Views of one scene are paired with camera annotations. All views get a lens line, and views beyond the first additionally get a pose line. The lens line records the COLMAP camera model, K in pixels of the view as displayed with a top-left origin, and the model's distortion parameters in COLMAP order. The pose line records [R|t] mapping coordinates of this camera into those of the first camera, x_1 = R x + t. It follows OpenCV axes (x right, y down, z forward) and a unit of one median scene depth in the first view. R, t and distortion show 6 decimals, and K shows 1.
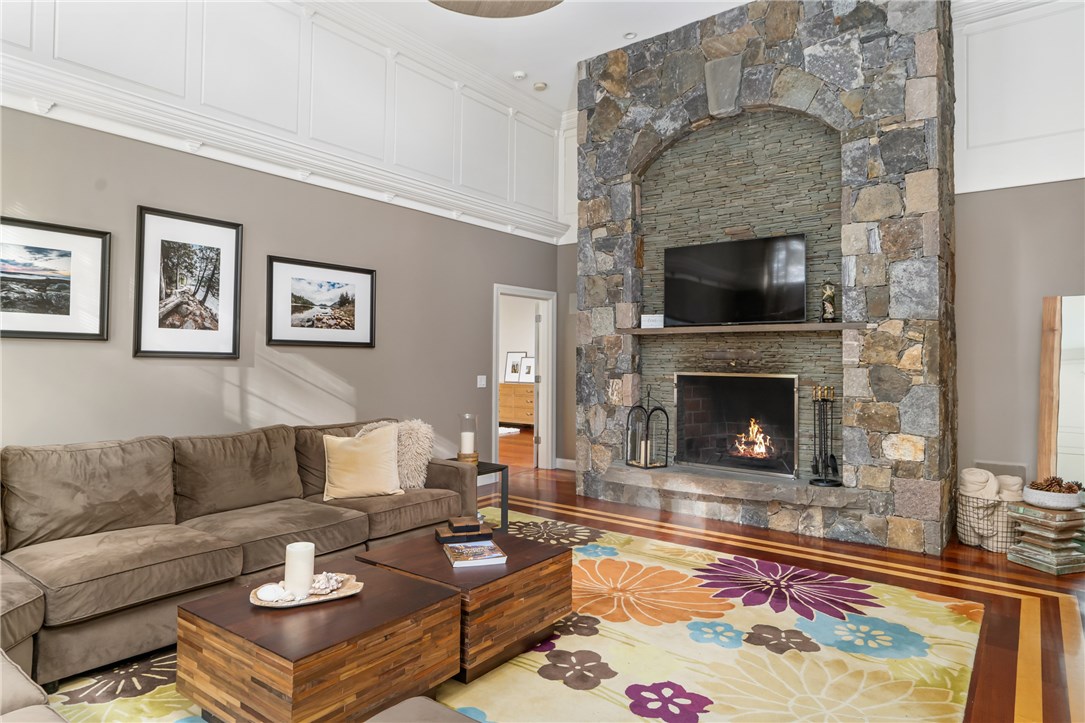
lens RADIAL K [[631.2, 0, 541.2], [0, 631.2, 349.4], [0, 0, 1]] dist [-0.004318, 0.000079]
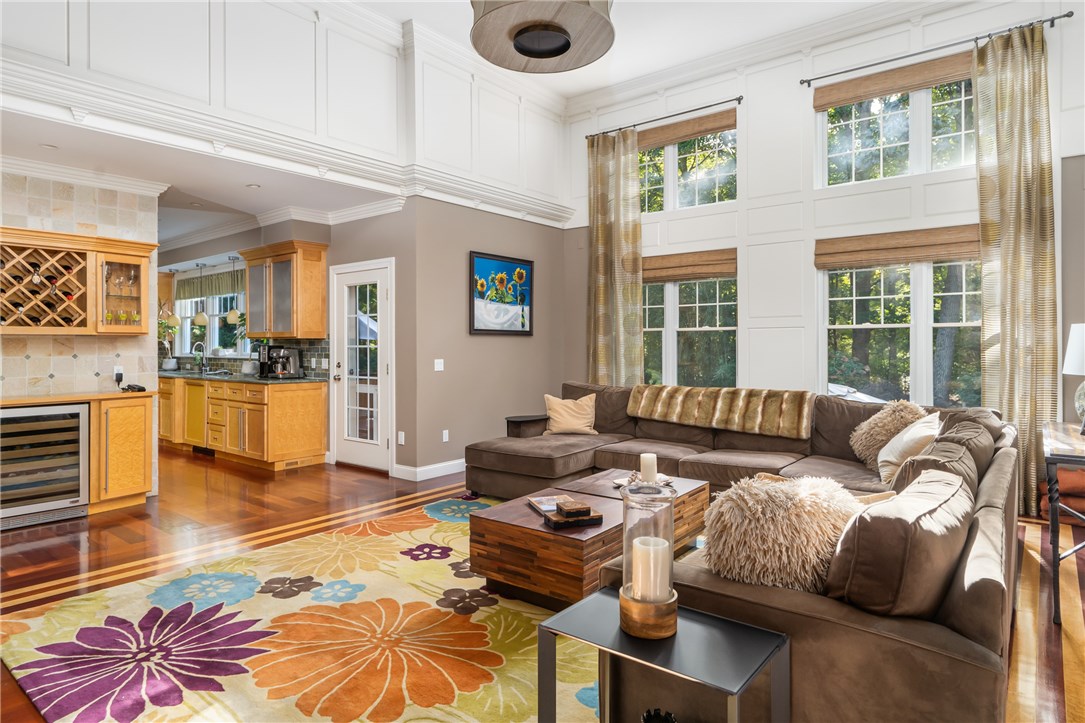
lens RADIAL K [[631.2, 0, 541.2], [0, 631.2, 349.4], [0, 0, 1]] dist [-0.004318, 0.000079]
pose [[-0.999931, -0.005214, 0.010547, -0.063191], [-0.005326, 0.999930, -0.010558, 0.028733], [-0.010491, -0.010614, -0.999889, 1.534079]]
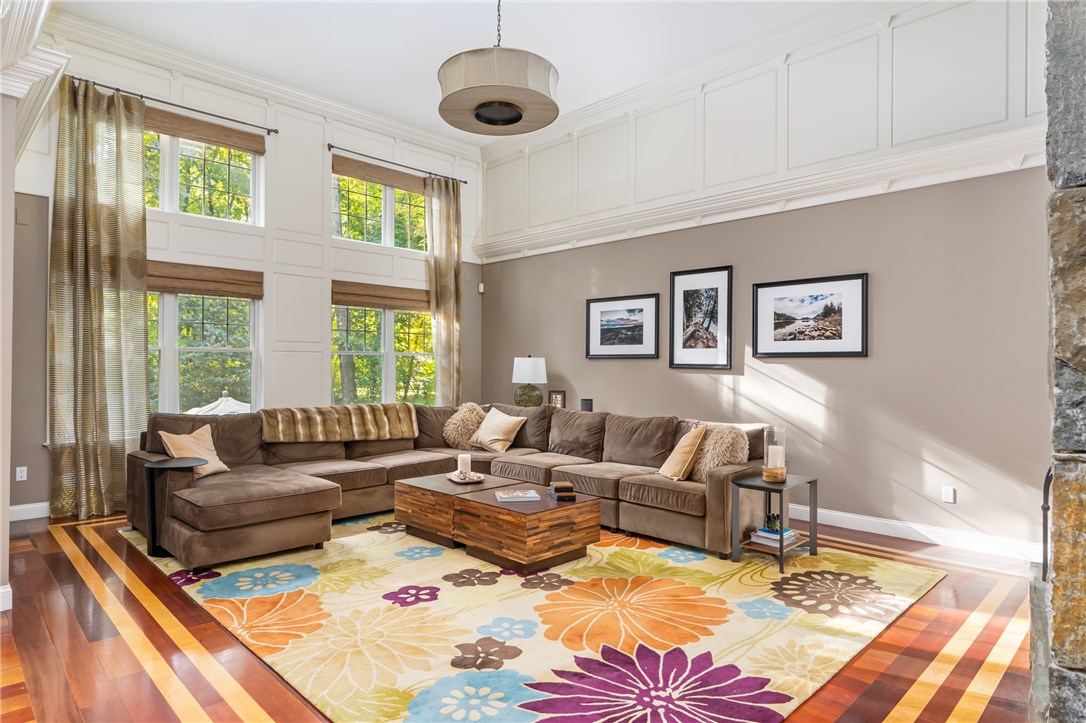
lens RADIAL K [[615.1, 0, 540.8], [0, 615.1, 366.9], [0, 0, 1]] dist [-0.000583, -0.000018]
pose [[-0.124790, -0.009326, -0.992139, 0.934929], [0.010236, 0.999891, -0.010686, 0.022996], [0.992130, -0.011489, -0.124681, 0.864519]]
